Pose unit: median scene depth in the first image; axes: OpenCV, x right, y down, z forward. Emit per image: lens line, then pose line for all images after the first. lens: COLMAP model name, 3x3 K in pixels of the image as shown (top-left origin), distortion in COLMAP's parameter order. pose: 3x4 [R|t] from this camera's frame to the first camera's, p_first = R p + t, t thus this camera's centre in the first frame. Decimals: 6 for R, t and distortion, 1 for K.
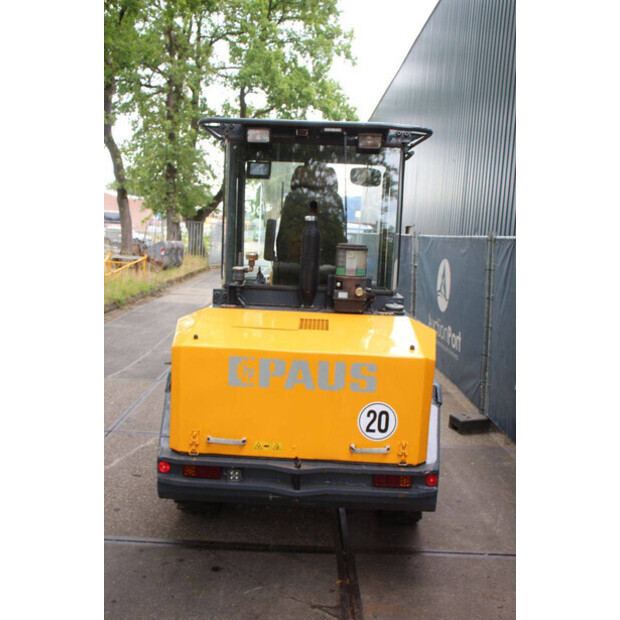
lens RADIAL K [[624.5, 0, 299.4], [0, 624.5, 317.4], [0, 0, 1]] dist [-0.032673, 0.000000]
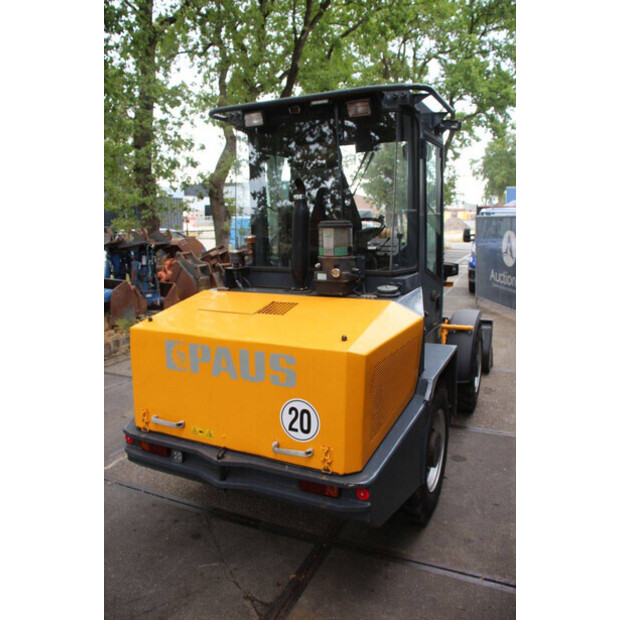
lens RADIAL K [[503.8, 0, 311.7], [0, 503.8, 313.6], [0, 0, 1]] dist [-0.145526, 0.117663]
pose [[0.911231, 0.019076, -0.411454, 0.369714], [-0.002096, 0.999129, 0.041680, -0.011995], [0.411890, -0.037117, 0.910477, 0.315359]]
